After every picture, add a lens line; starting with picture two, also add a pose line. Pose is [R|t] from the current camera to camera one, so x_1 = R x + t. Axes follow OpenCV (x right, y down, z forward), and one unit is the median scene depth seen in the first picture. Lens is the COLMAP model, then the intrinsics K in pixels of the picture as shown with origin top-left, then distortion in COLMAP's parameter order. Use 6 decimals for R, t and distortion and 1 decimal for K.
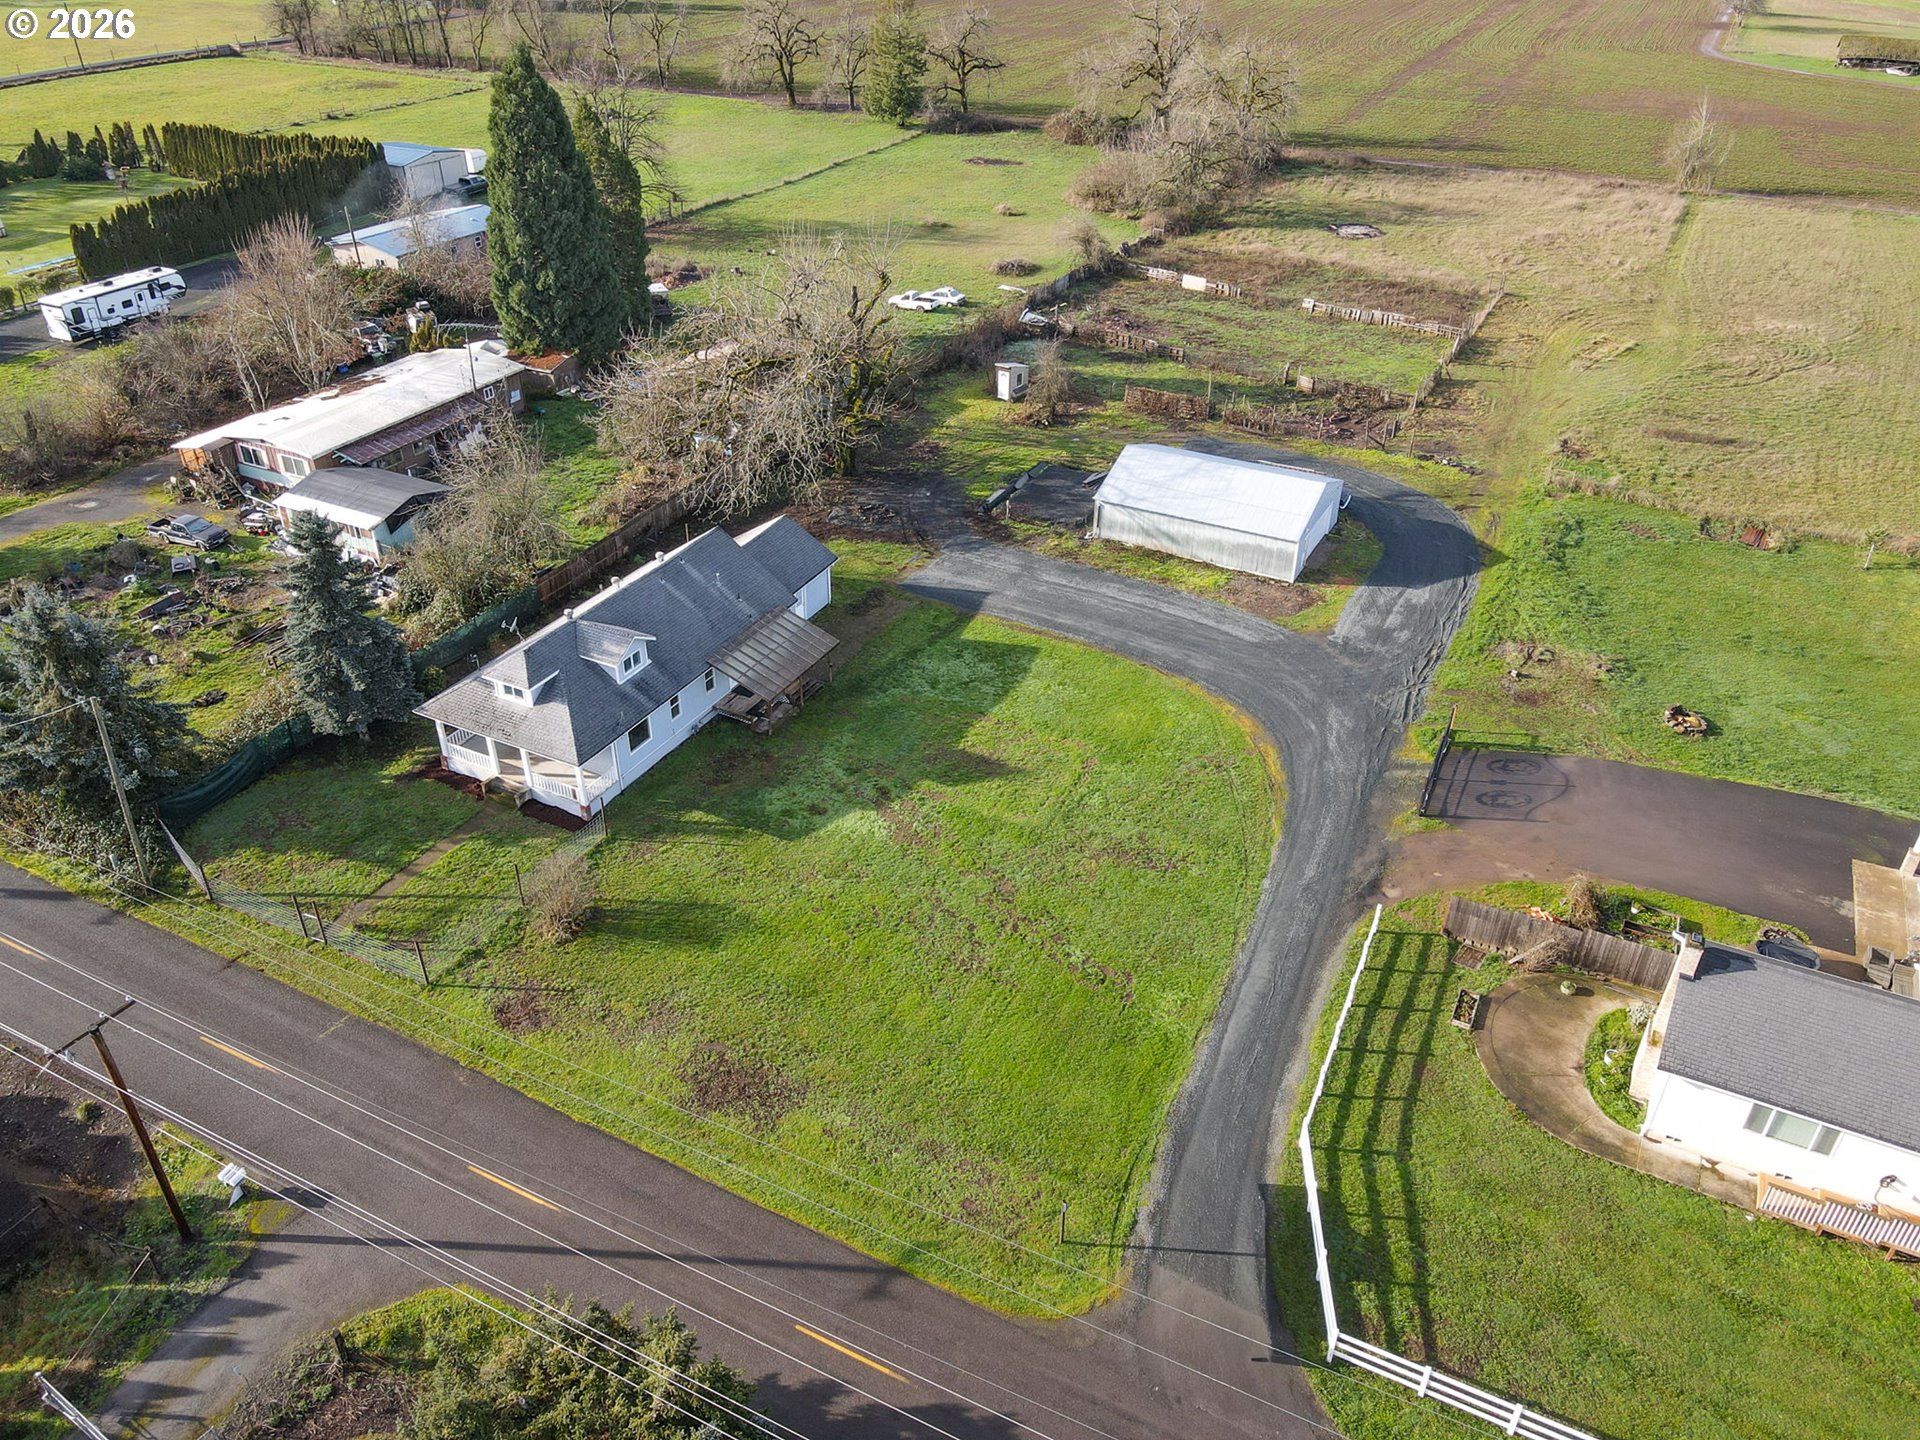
lens RADIAL K [[1406.3, 0, 954.3], [0, 1406.3, 719.7], [0, 0, 1]] dist [0.016457, -0.000357]
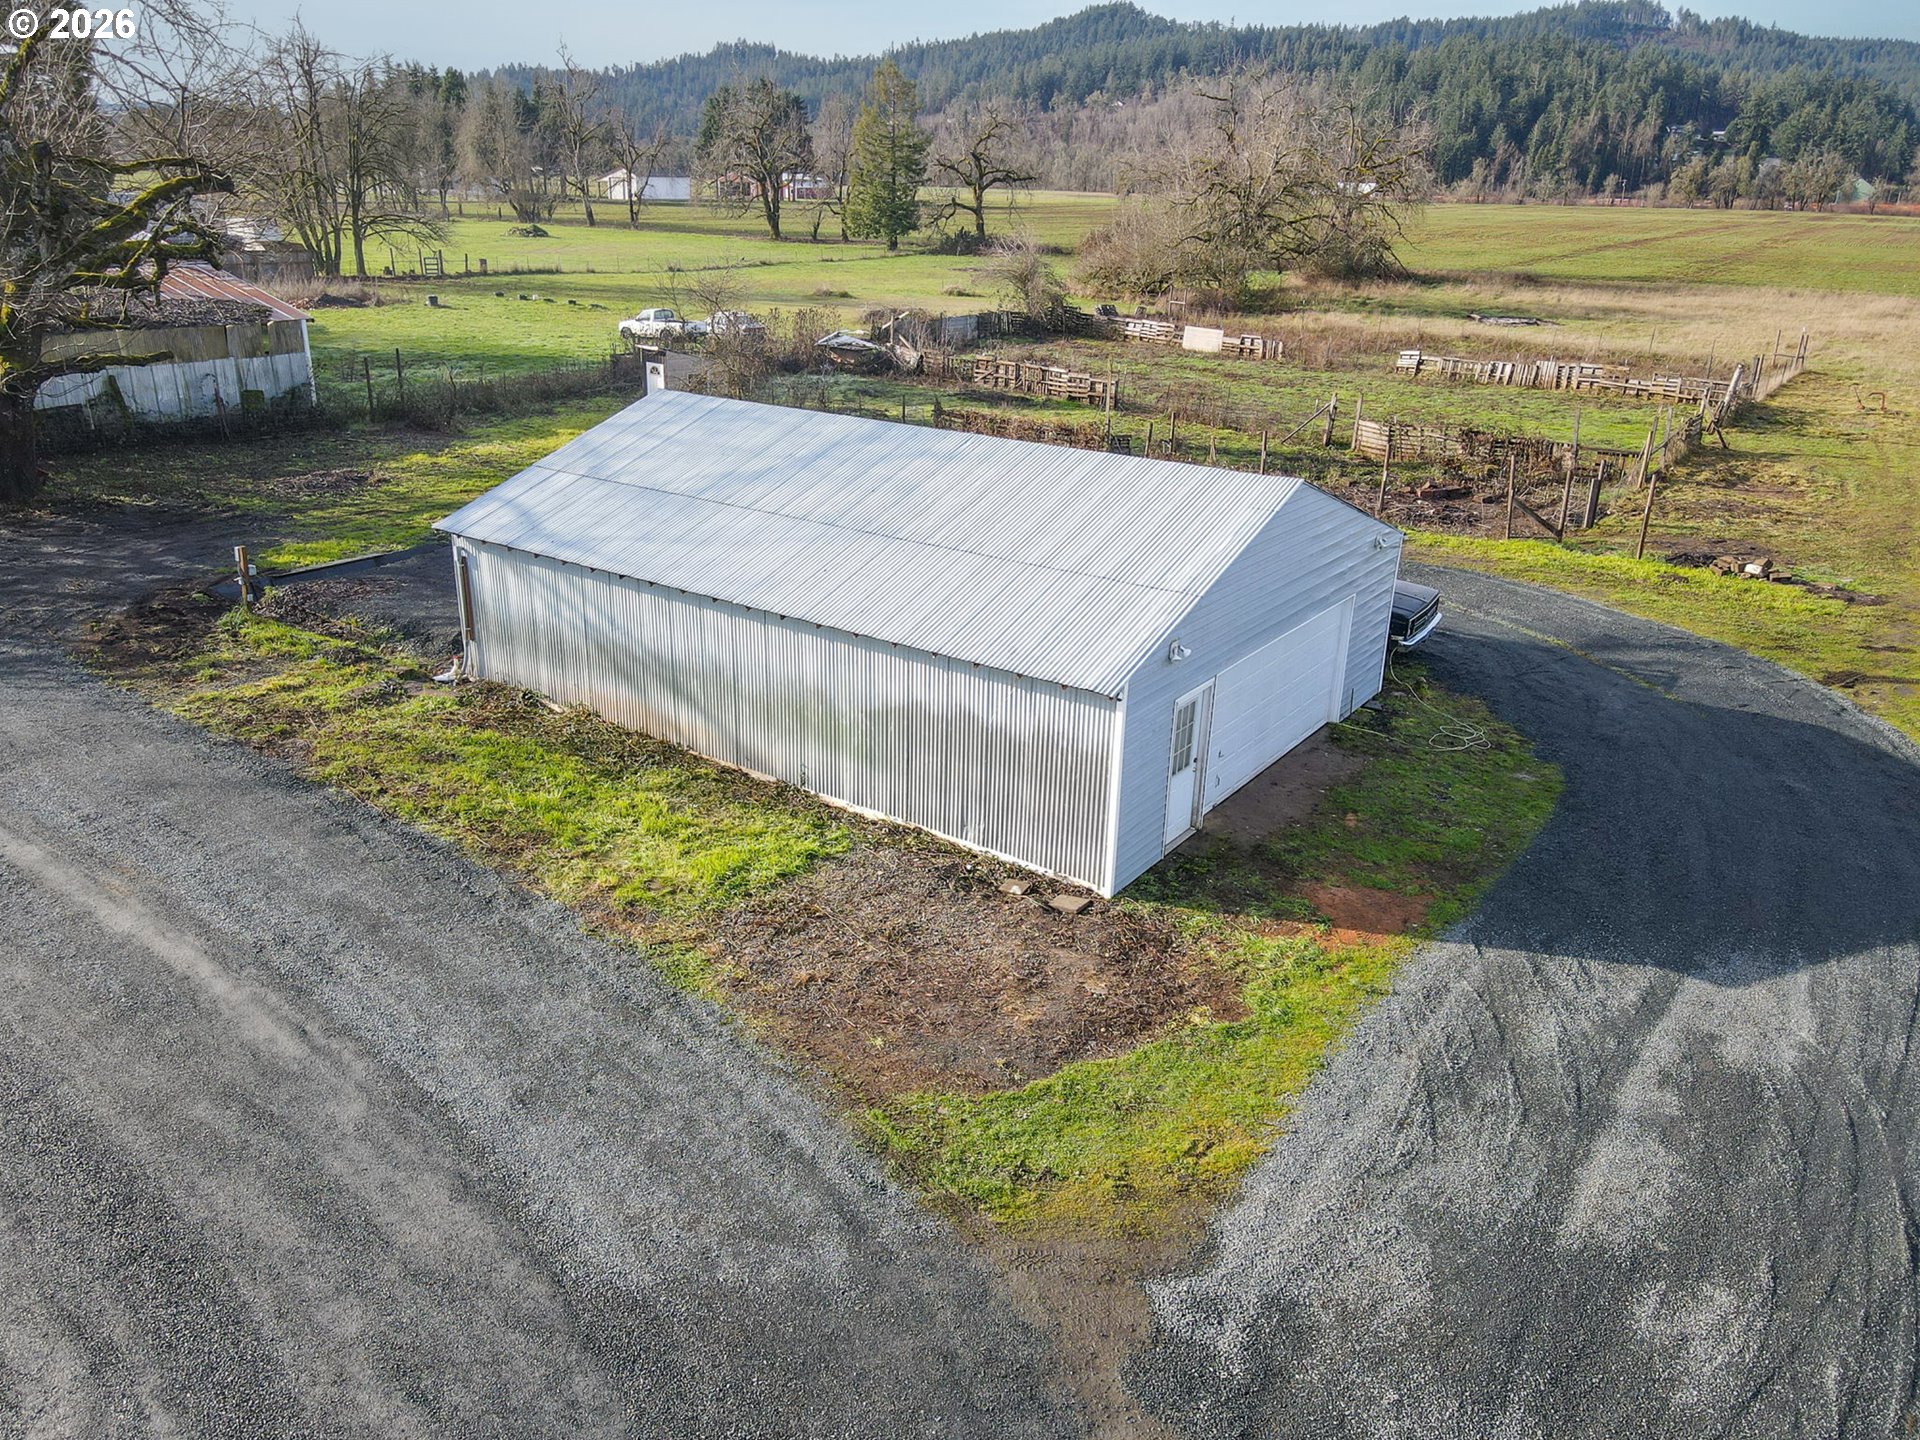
lens RADIAL K [[1406.3, 0, 954.3], [0, 1406.3, 719.7], [0, 0, 1]] dist [0.016457, -0.000357]
pose [[0.991217, 0.061595, -0.117023, 0.250343], [-0.083657, 0.977400, -0.194140, -0.083776], [0.102421, 0.202224, 0.973969, 0.819456]]
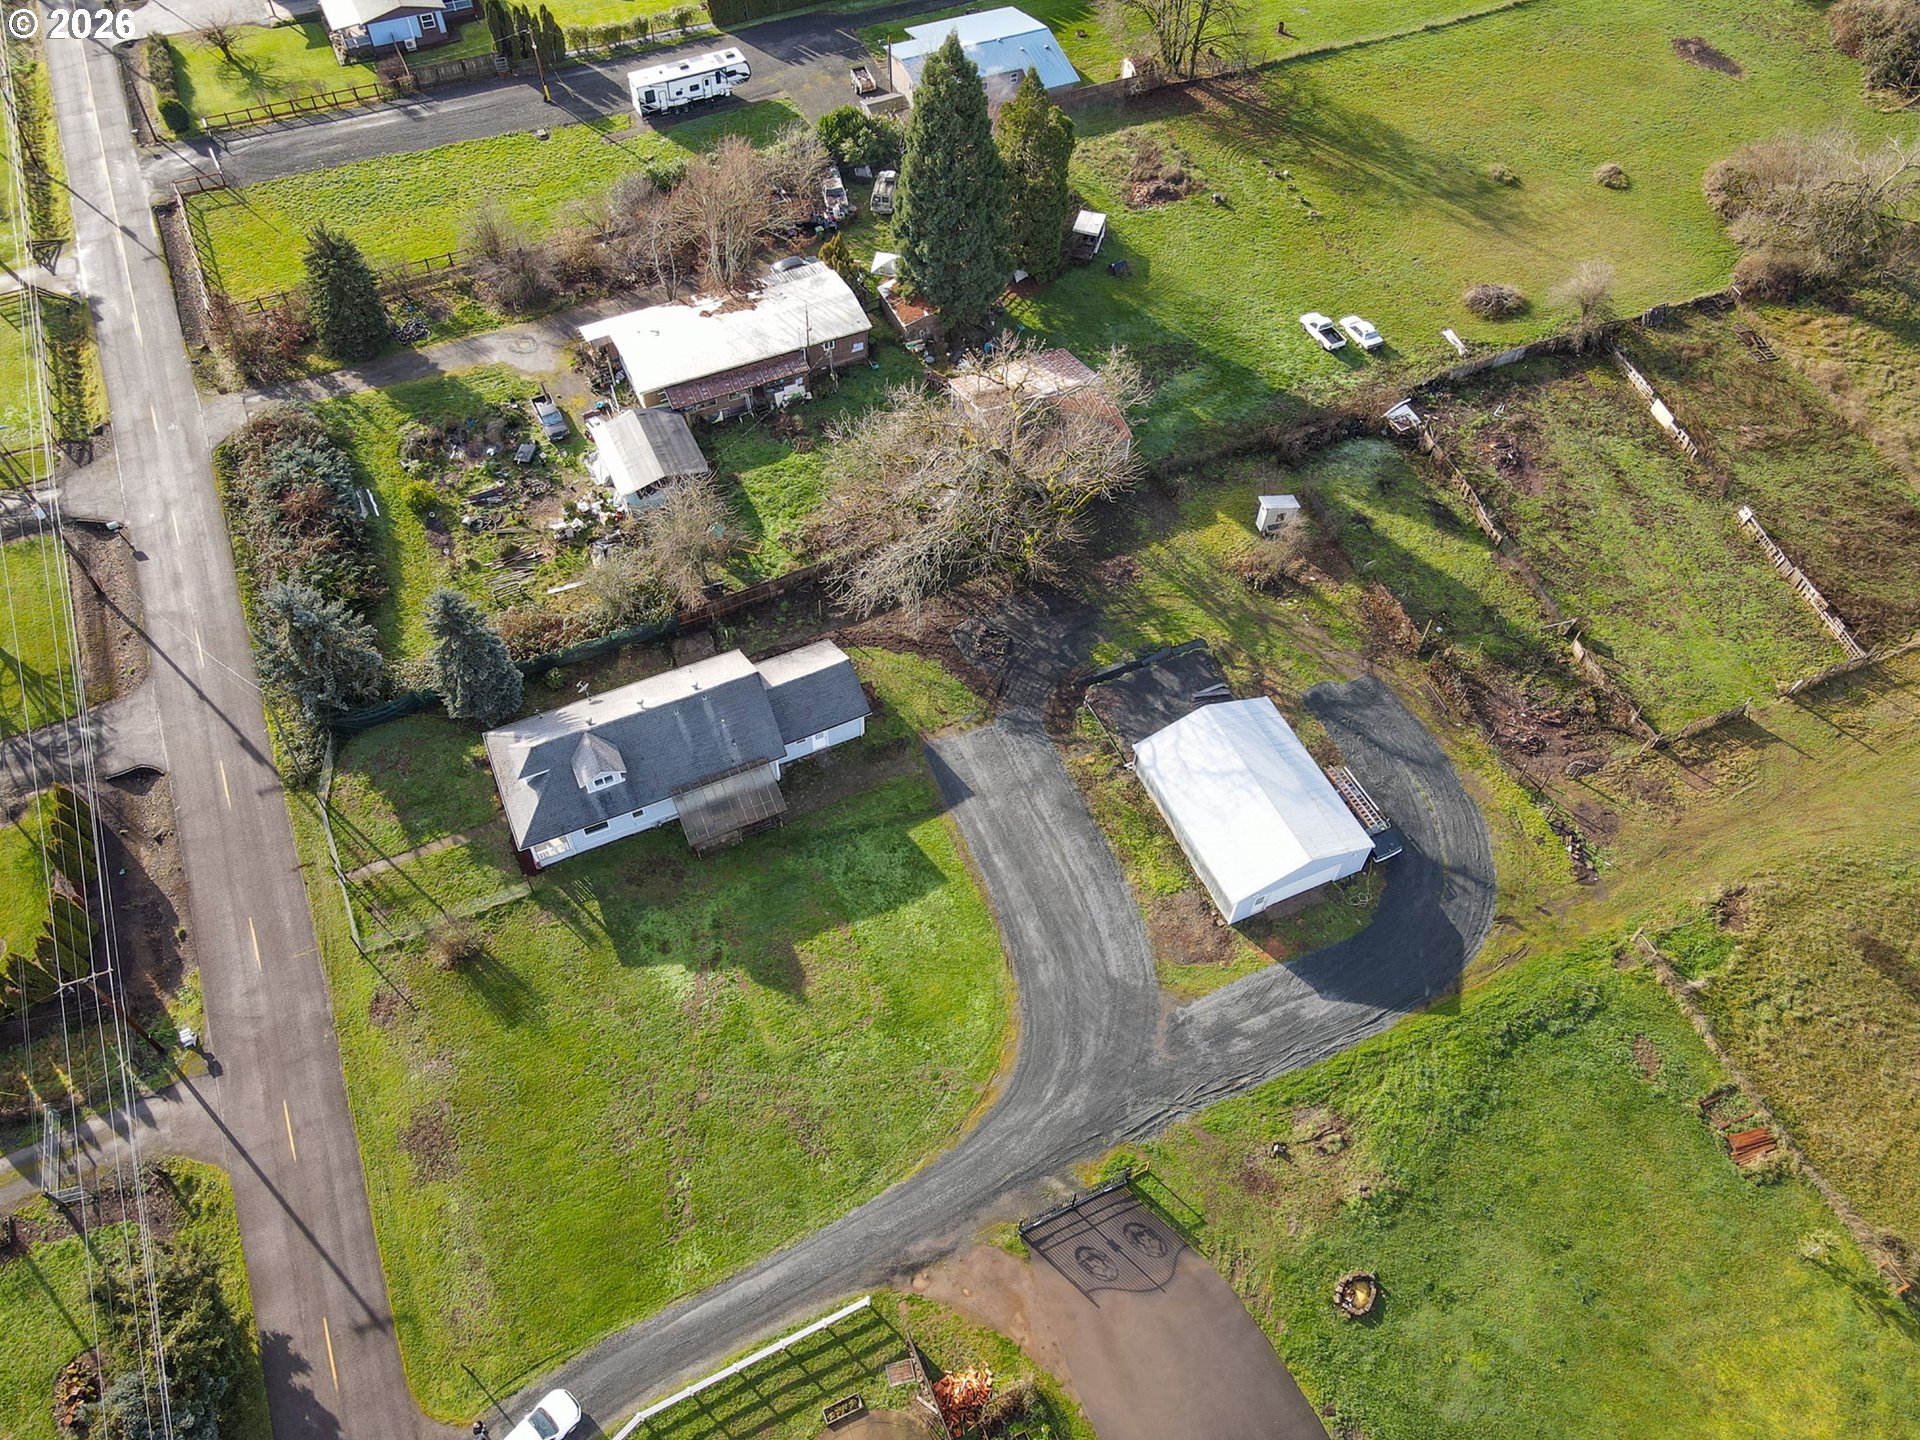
lens RADIAL K [[1406.3, 0, 954.3], [0, 1406.3, 719.7], [0, 0, 1]] dist [0.016457, -0.000357]
pose [[0.786701, 0.500007, -0.362069, 0.399745], [-0.342302, 0.841395, 0.418192, -0.621976], [0.513743, -0.205055, 0.833079, 0.049451]]
